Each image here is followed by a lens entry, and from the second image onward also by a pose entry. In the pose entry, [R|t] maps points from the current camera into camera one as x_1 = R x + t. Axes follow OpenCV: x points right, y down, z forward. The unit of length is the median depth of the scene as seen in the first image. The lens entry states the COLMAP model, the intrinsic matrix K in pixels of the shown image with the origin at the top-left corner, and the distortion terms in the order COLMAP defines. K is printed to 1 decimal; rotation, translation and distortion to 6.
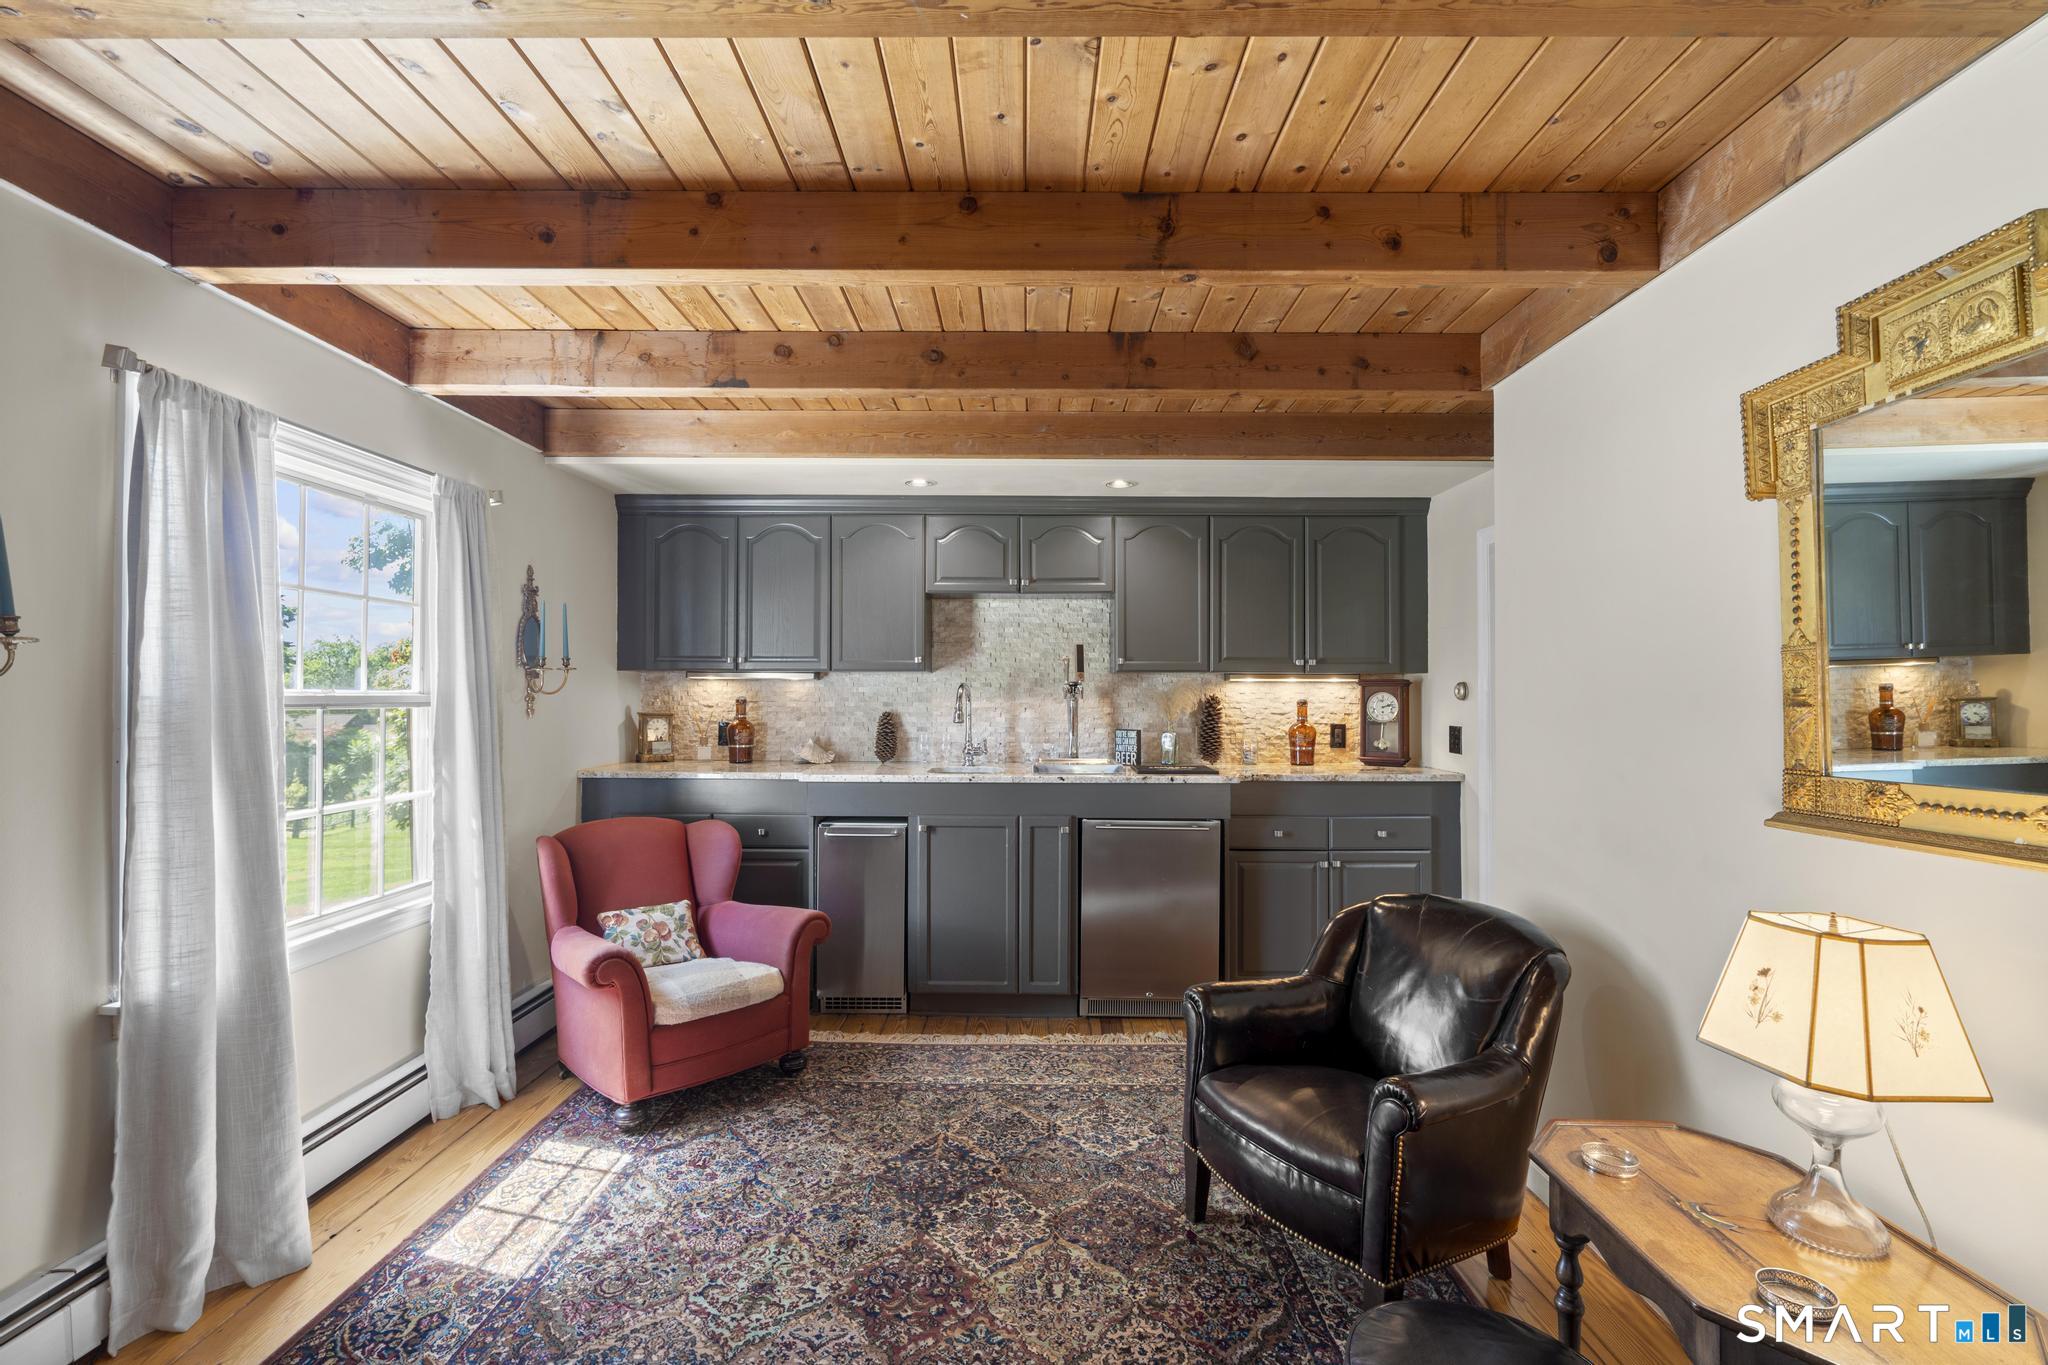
lens RADIAL K [[920.9, 0, 1023.0], [0, 920.9, 688.7], [0, 0, 1]] dist [-0.003986, 0.001695]
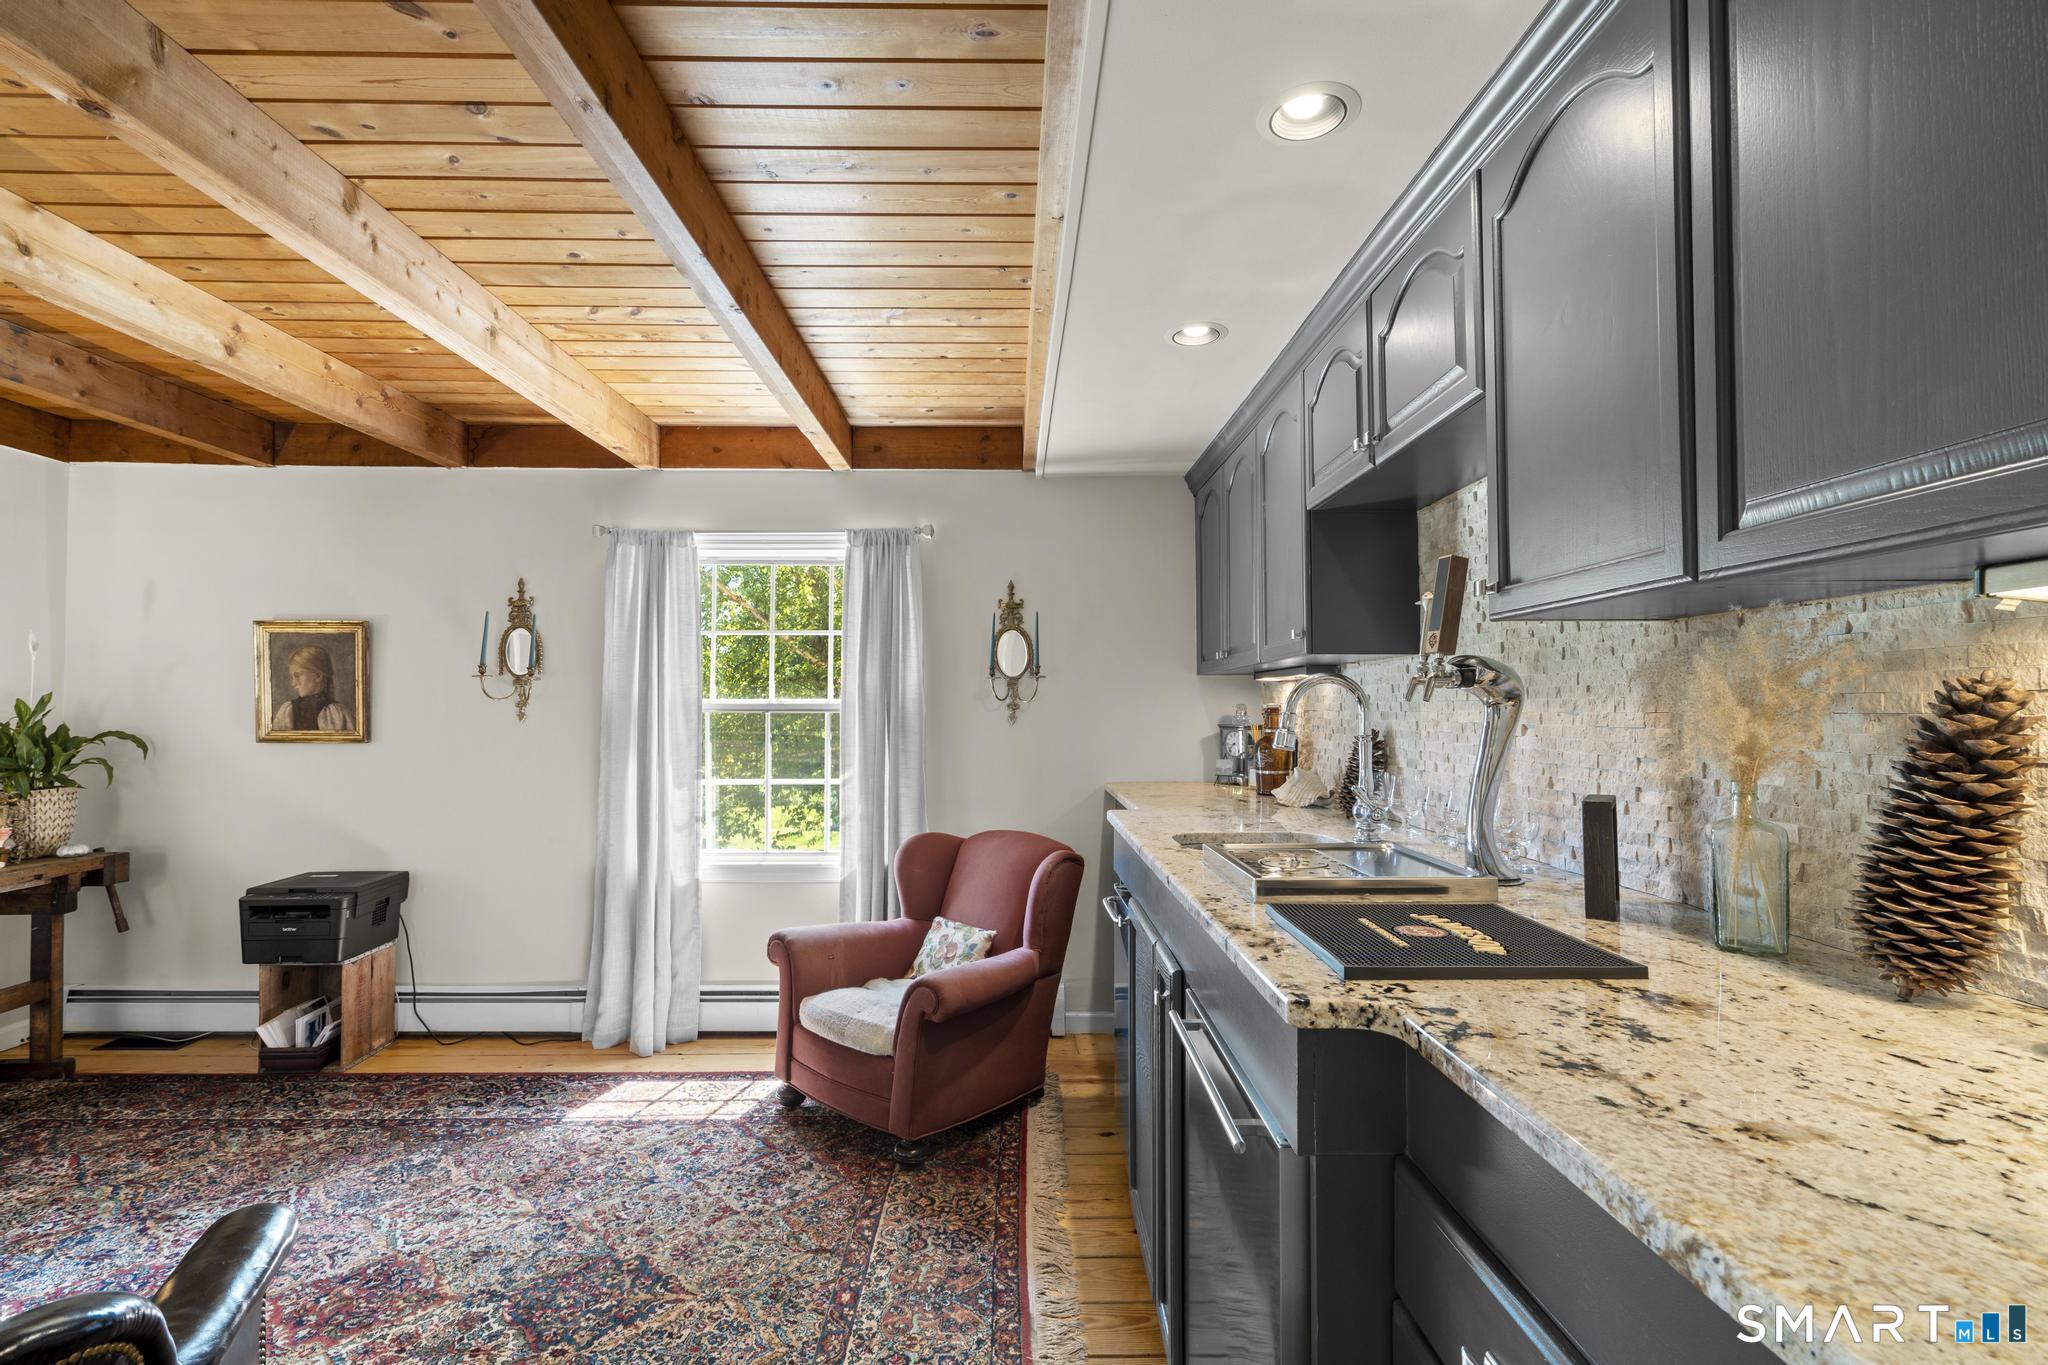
lens RADIAL K [[920.9, 0, 1028.6], [0, 920.9, 688.2], [0, 0, 1]] dist [-0.003986, 0.001695]
pose [[0.024099, -0.026665, -0.999354, 0.725878], [0.006782, 0.999626, -0.026509, 0.023875], [0.999687, -0.006139, 0.024271, 1.373501]]
